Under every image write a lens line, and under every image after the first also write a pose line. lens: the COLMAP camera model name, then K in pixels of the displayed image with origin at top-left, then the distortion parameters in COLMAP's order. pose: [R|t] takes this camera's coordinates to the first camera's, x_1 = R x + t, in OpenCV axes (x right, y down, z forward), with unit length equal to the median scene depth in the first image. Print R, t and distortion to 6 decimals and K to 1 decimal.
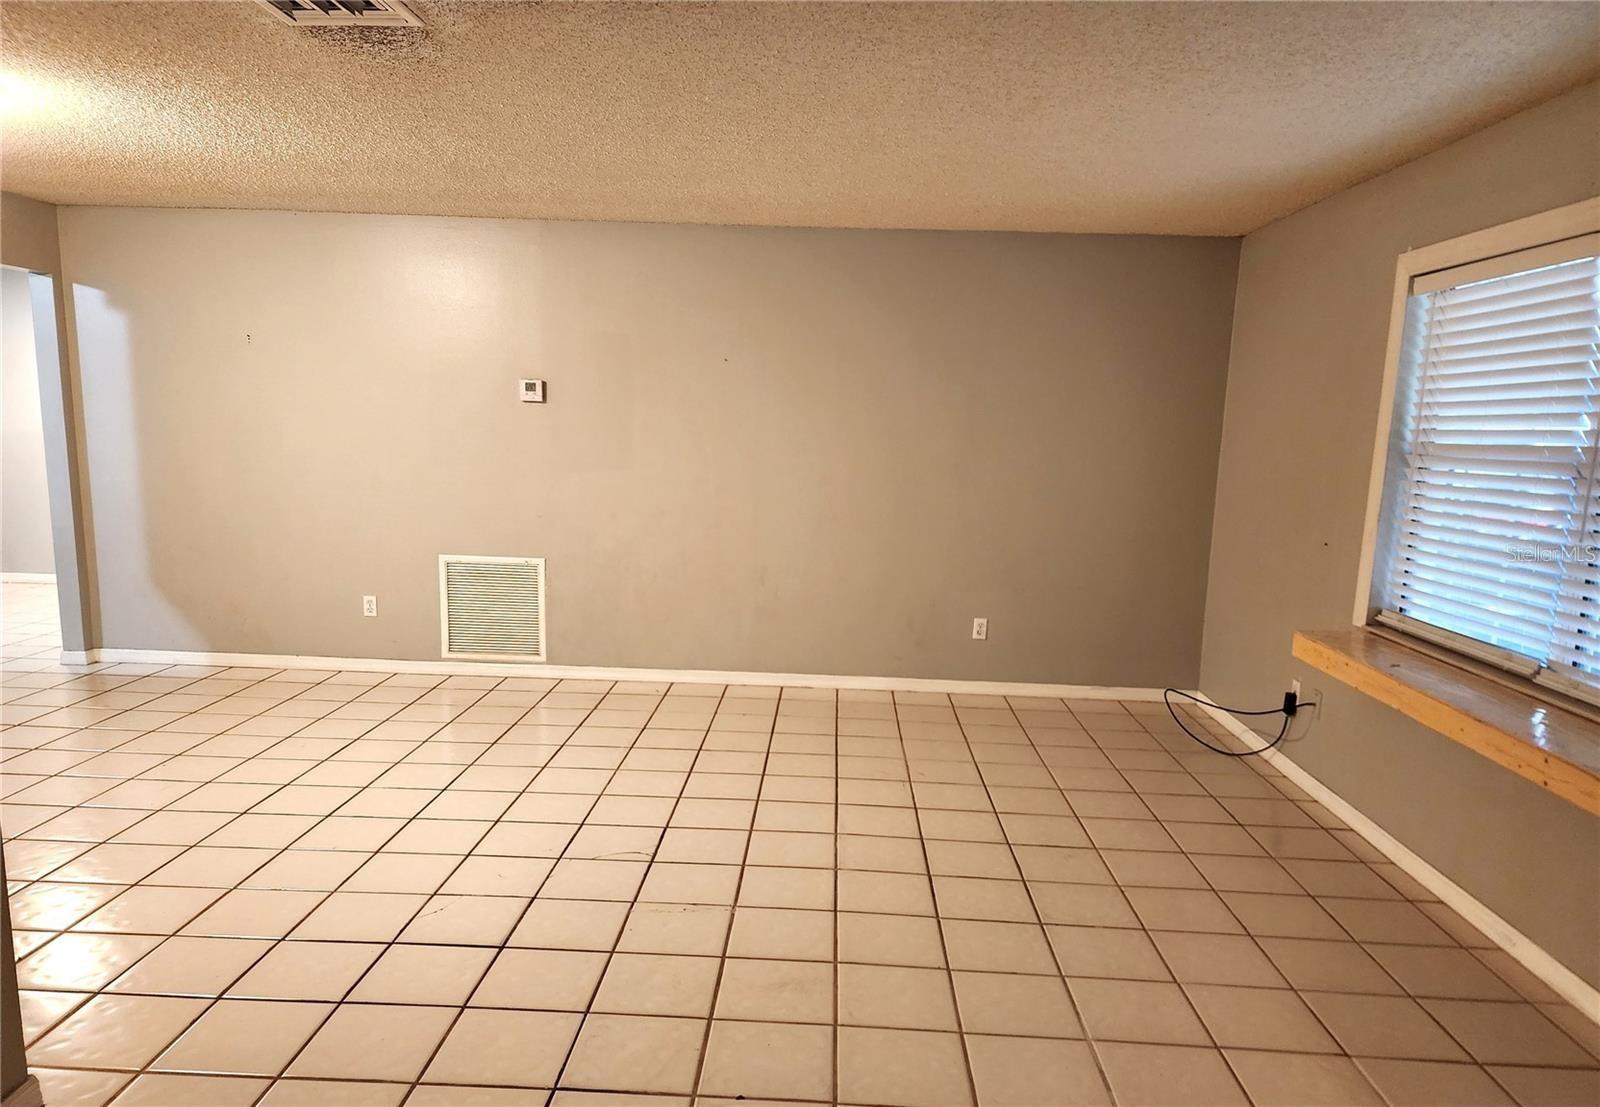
lens RADIAL K [[1071.9, 0, 778.0], [0, 1071.9, 612.4], [0, 0, 1]] dist [-0.002993, 0.000041]
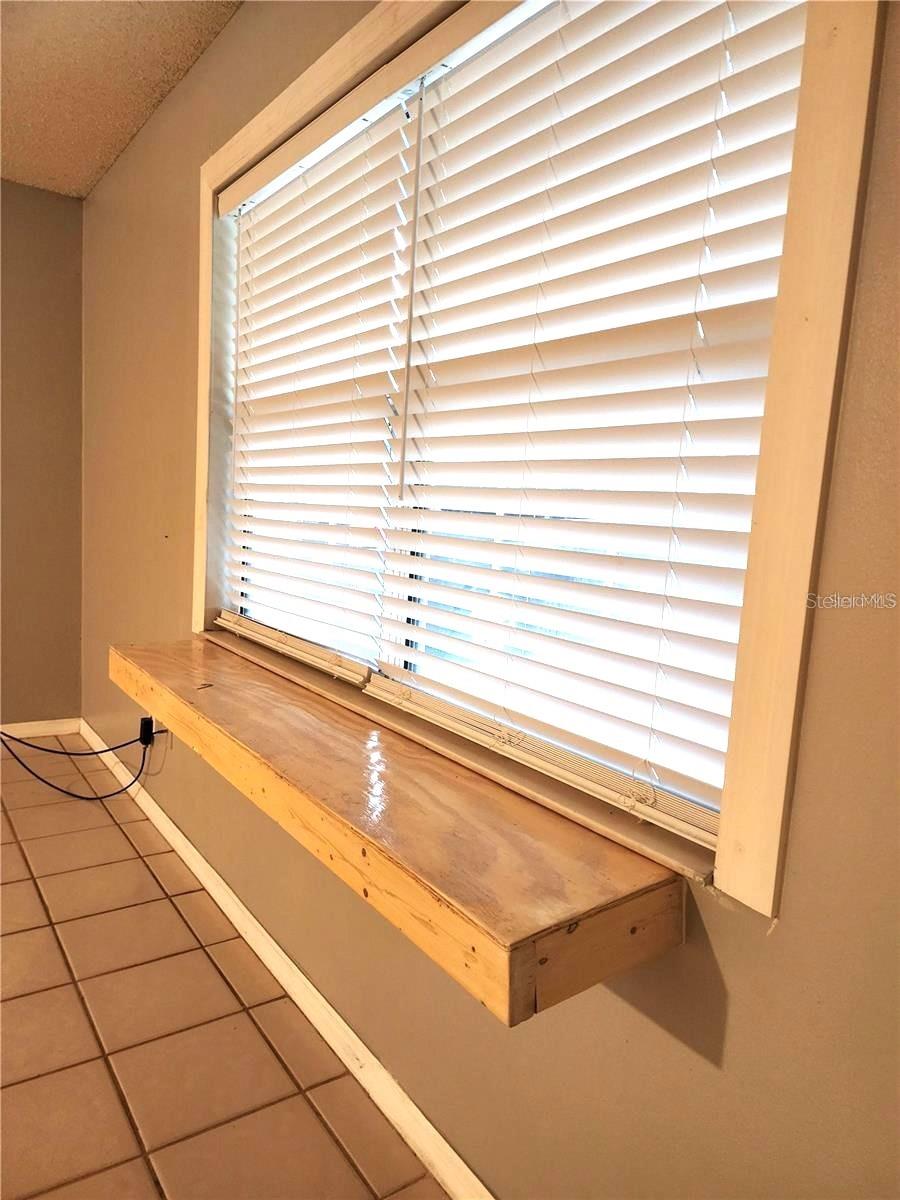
lens RADIAL K [[809.3, 0, 449.3], [0, 809.3, 601.2], [0, 0, 1]] dist [0.034910, 0.000402]
pose [[0.784462, -0.046698, 0.618417, 0.325866], [0.069947, 0.997461, -0.013408, 0.010610], [-0.616220, 0.053774, 0.785736, 0.414779]]
